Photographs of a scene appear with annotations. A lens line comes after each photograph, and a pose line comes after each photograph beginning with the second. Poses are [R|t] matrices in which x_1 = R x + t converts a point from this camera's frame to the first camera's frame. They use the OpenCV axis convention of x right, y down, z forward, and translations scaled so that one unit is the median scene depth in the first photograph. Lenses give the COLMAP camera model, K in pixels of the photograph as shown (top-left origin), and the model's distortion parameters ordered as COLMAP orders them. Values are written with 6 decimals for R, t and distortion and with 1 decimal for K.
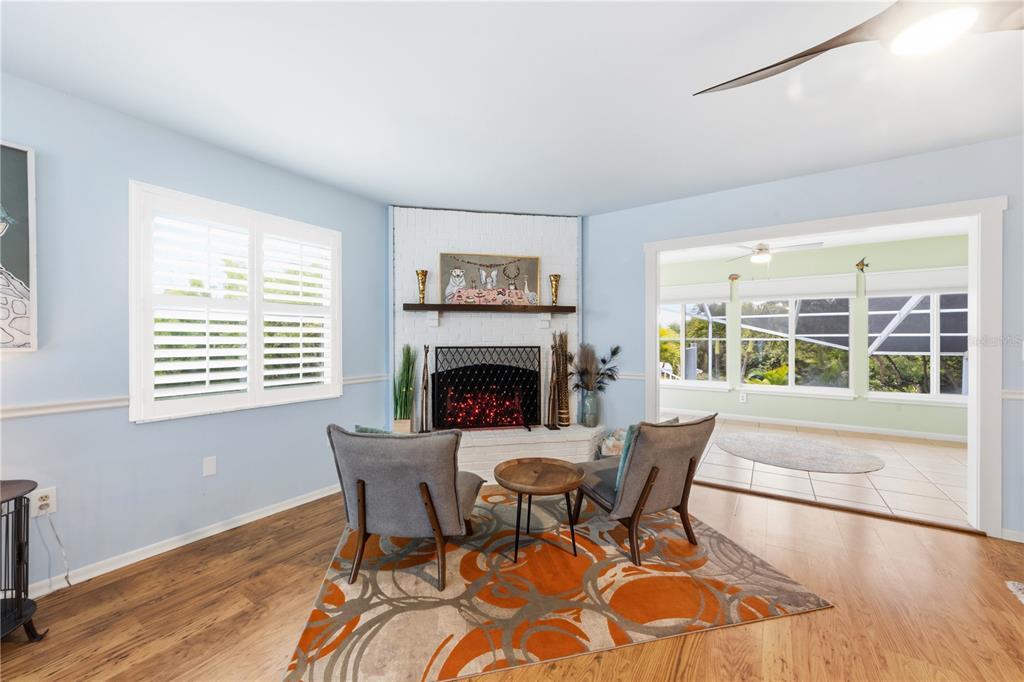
lens RADIAL K [[389.1, 0, 509.6], [0, 389.1, 338.8], [0, 0, 1]] dist [-0.004428, 0.001242]
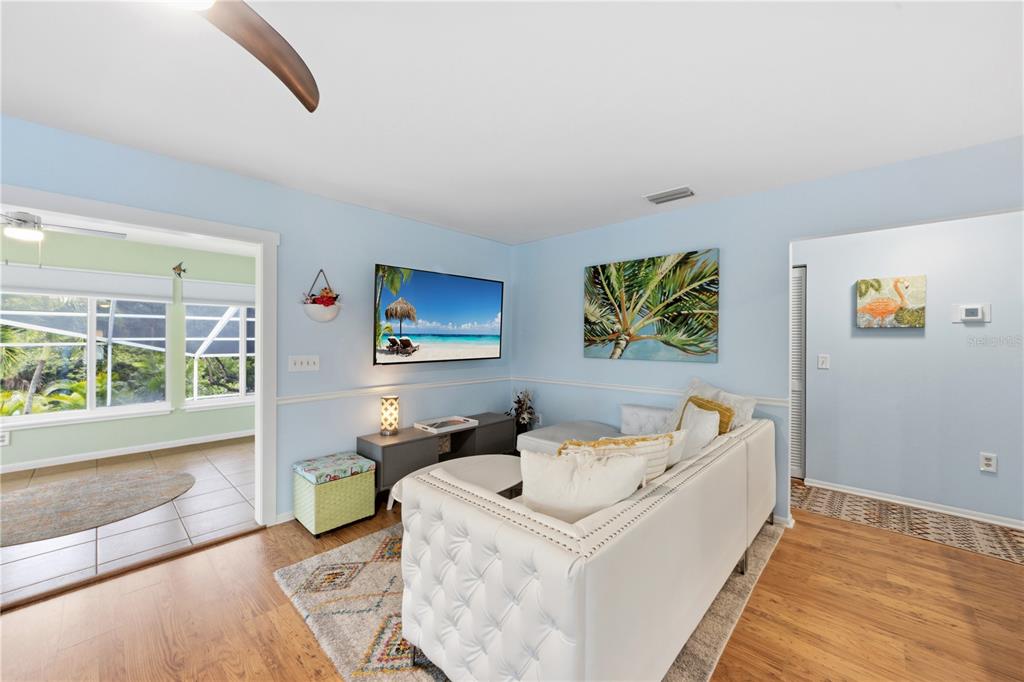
lens RADIAL K [[389.1, 0, 510.4], [0, 389.1, 333.0], [0, 0, 1]] dist [-0.004428, 0.001242]
pose [[0.161253, 0.010766, 0.986854, 0.157770], [-0.000503, 0.999941, -0.010827, -0.037511], [-0.986913, 0.001249, 0.161249, 0.080847]]
